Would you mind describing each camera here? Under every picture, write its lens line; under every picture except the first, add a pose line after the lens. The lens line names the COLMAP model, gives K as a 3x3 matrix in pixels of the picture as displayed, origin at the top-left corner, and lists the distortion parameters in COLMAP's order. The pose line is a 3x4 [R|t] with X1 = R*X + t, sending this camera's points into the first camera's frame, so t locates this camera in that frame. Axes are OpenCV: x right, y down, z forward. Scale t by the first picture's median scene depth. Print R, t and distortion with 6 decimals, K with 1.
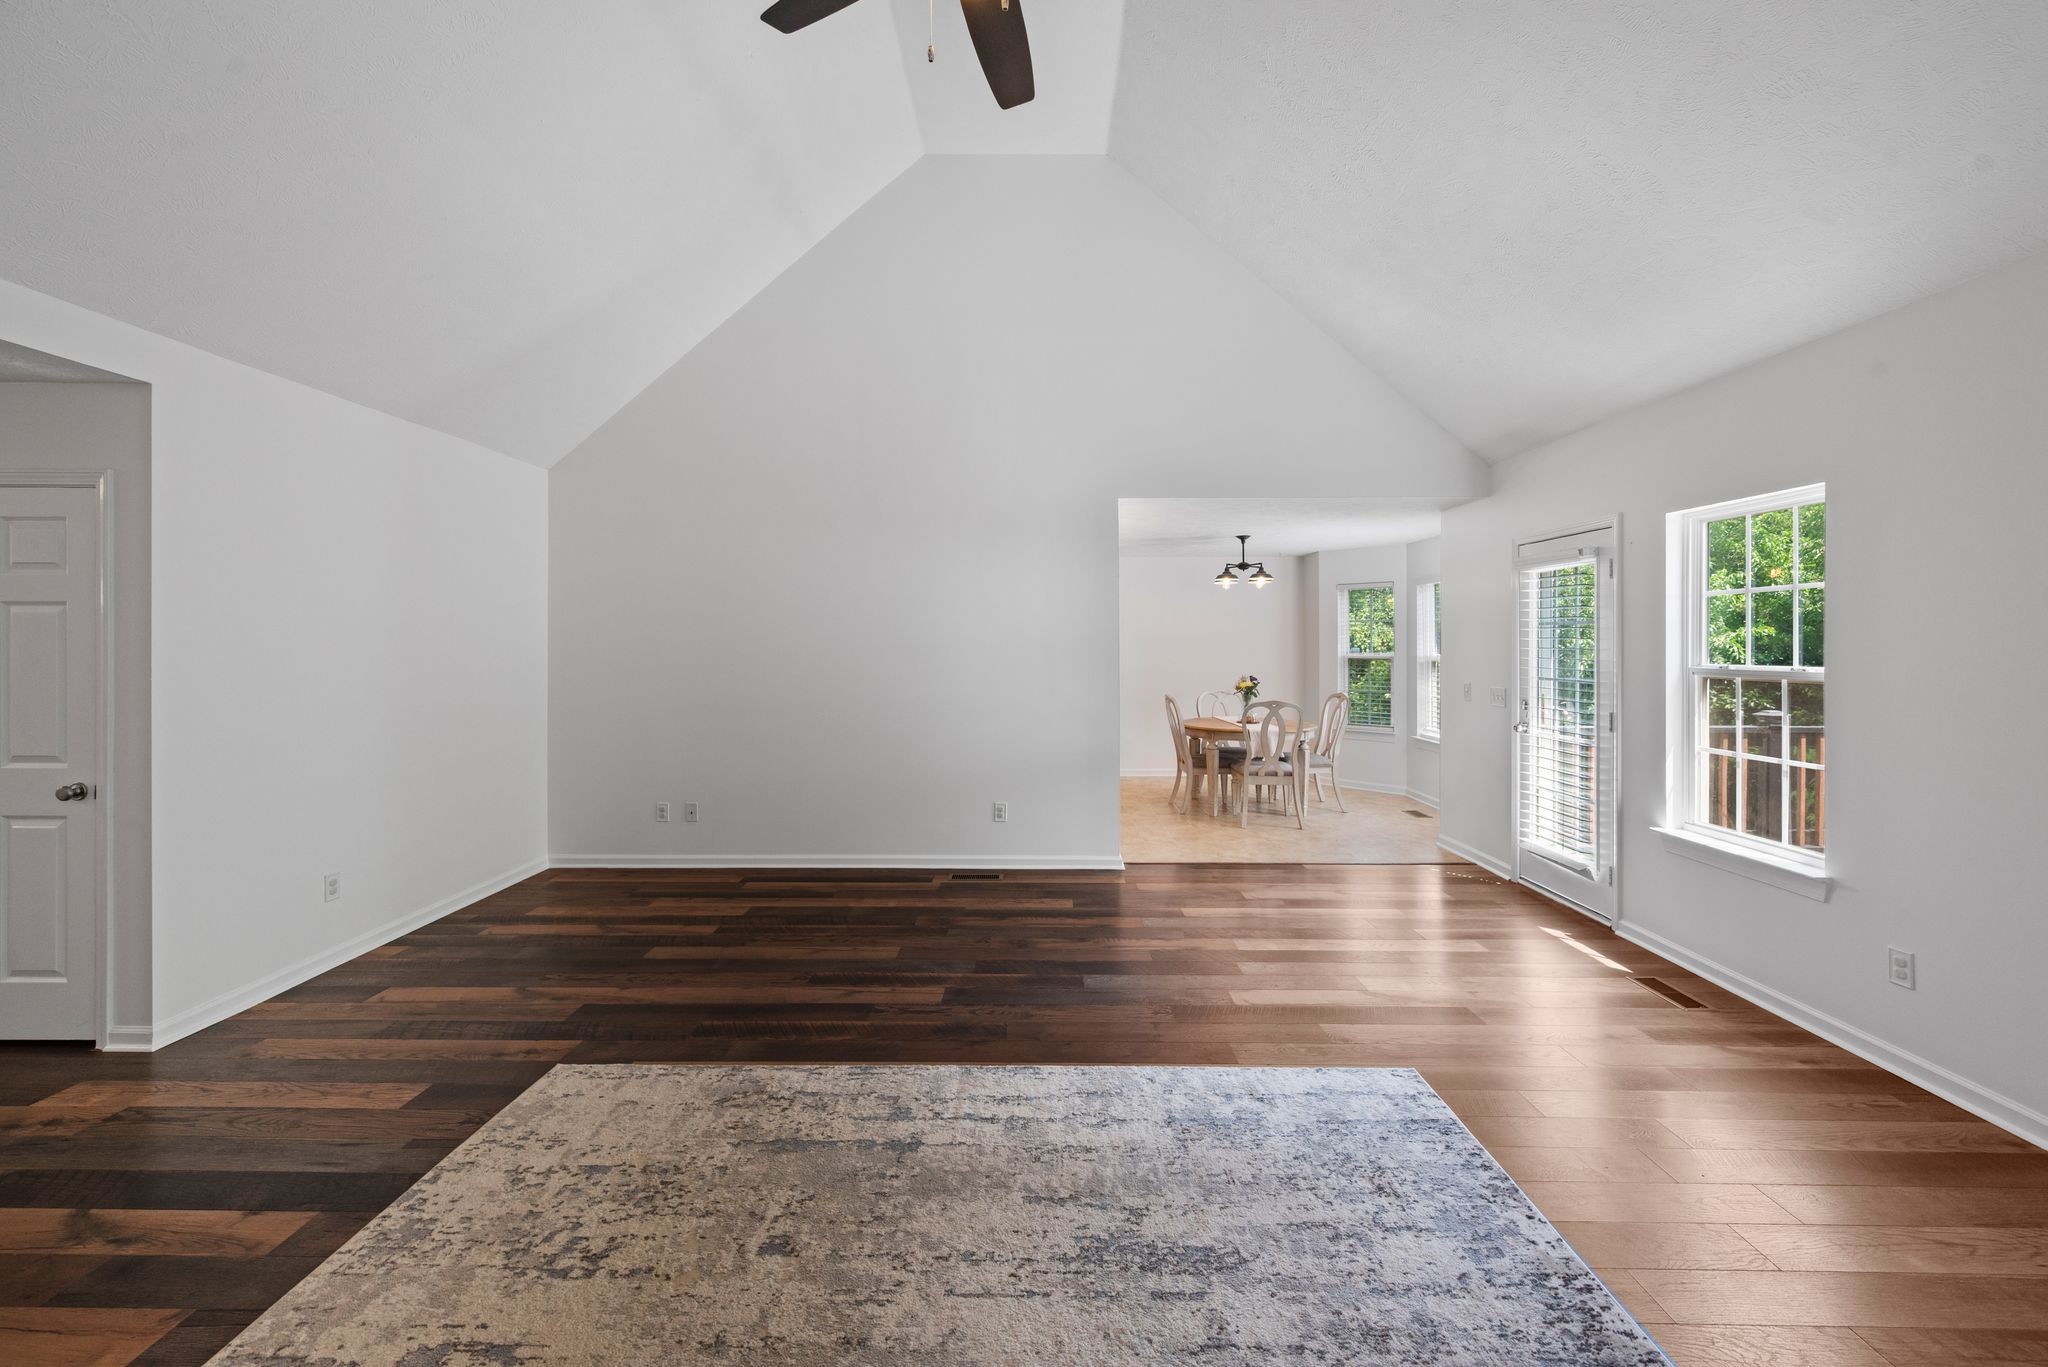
lens RADIAL K [[806.0, 0, 1022.5], [0, 806.0, 663.0], [0, 0, 1]] dist [-0.004223, -0.000846]
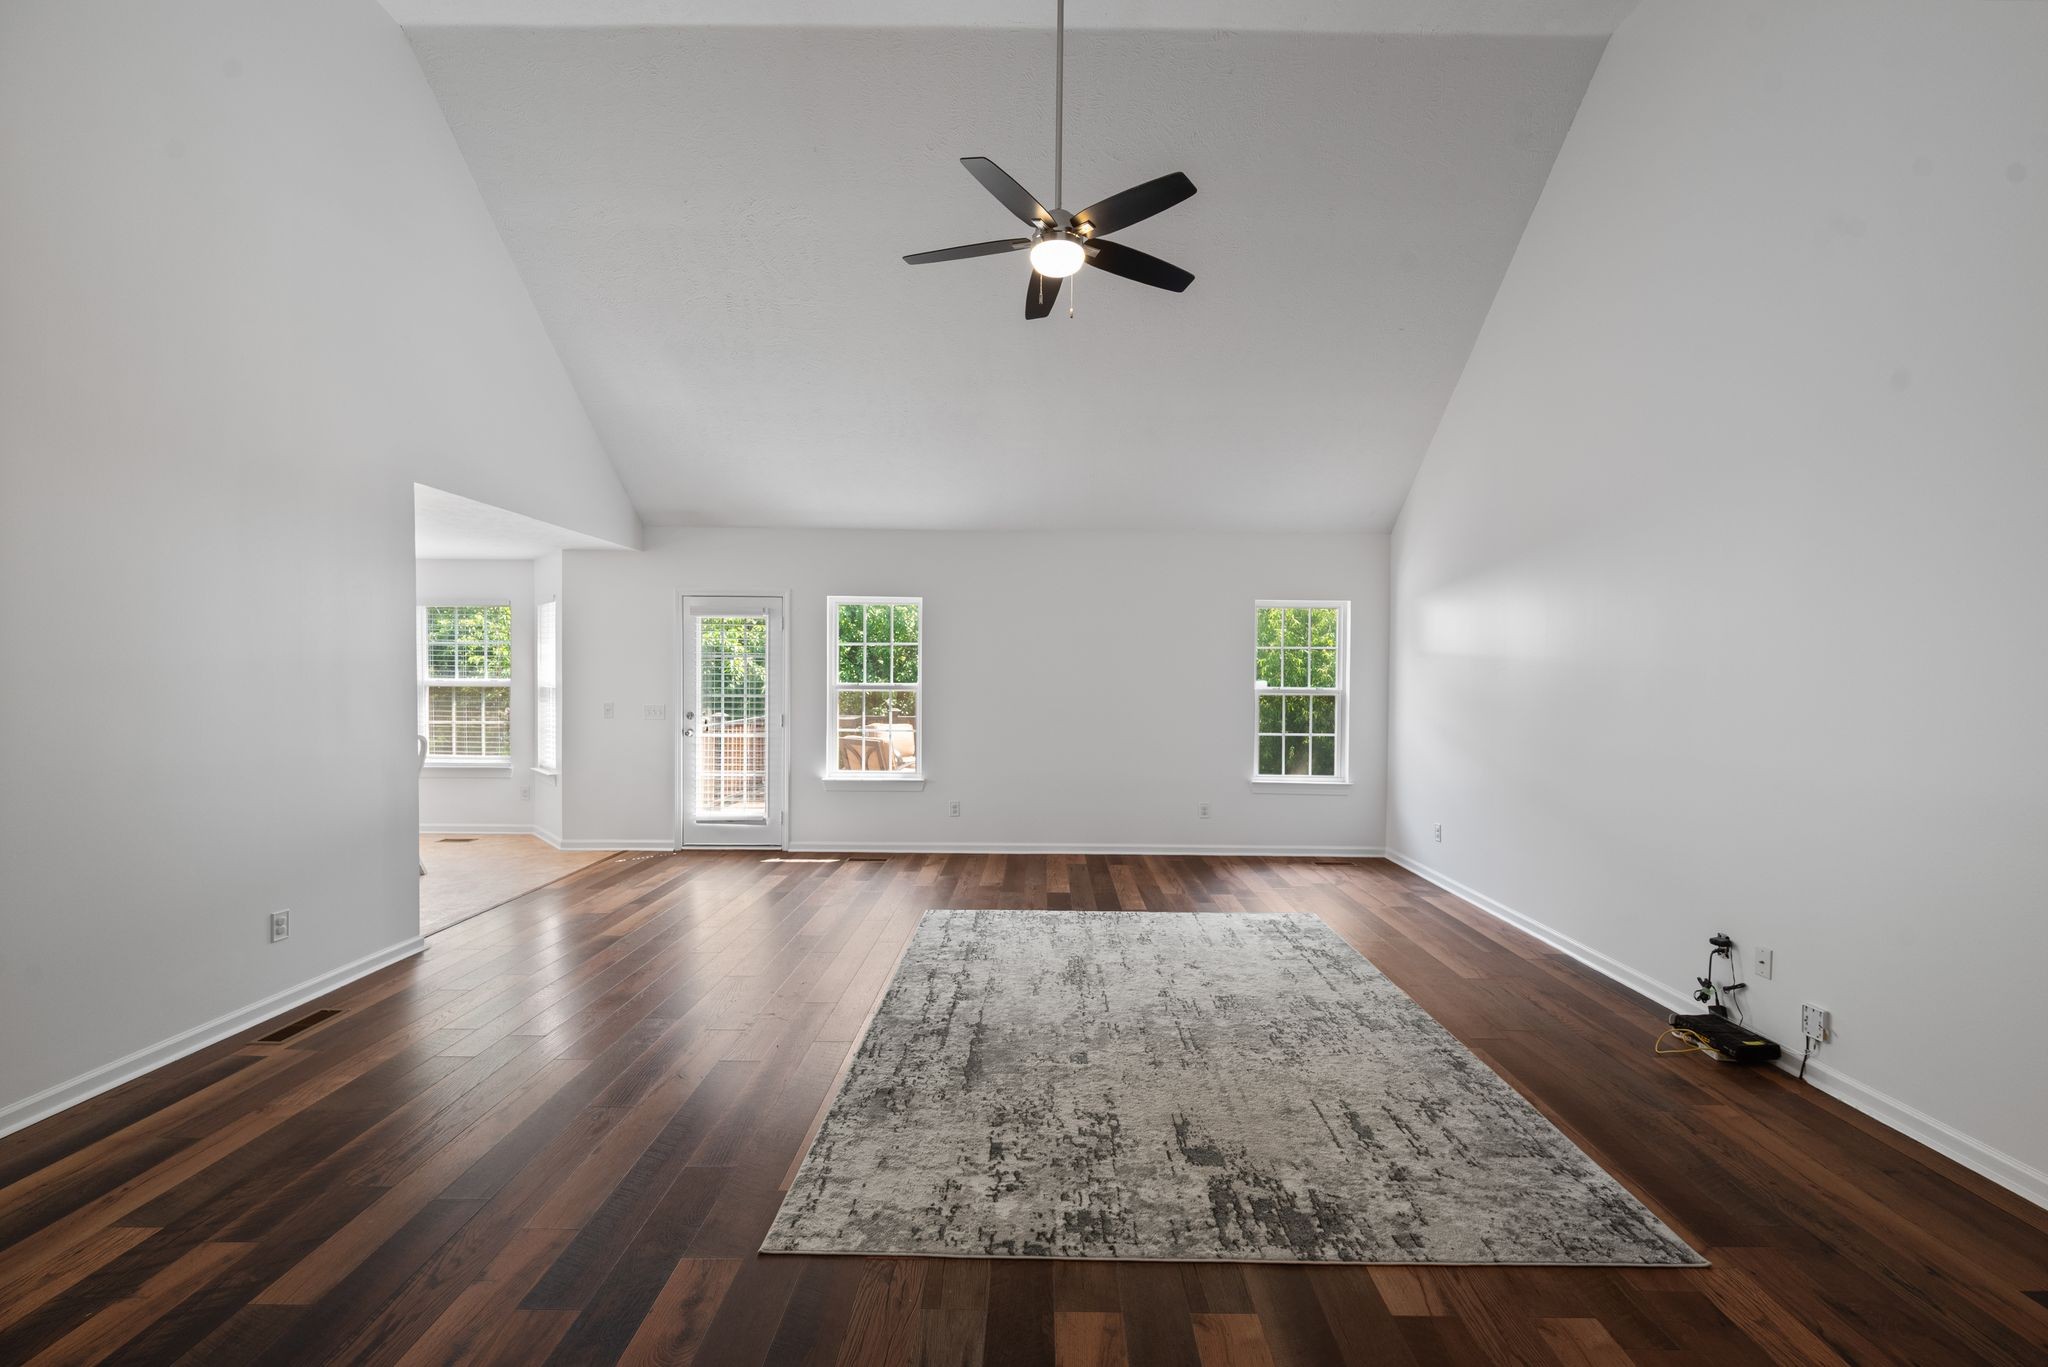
lens RADIAL K [[806.0, 0, 1030.4], [0, 806.0, 676.9], [0, 0, 1]] dist [-0.004223, -0.000846]
pose [[0.009499, -0.001368, 0.999954, -1.491835], [0.017380, 0.999848, 0.001203, -0.013632], [-0.999804, 0.017368, 0.009521, 0.853485]]
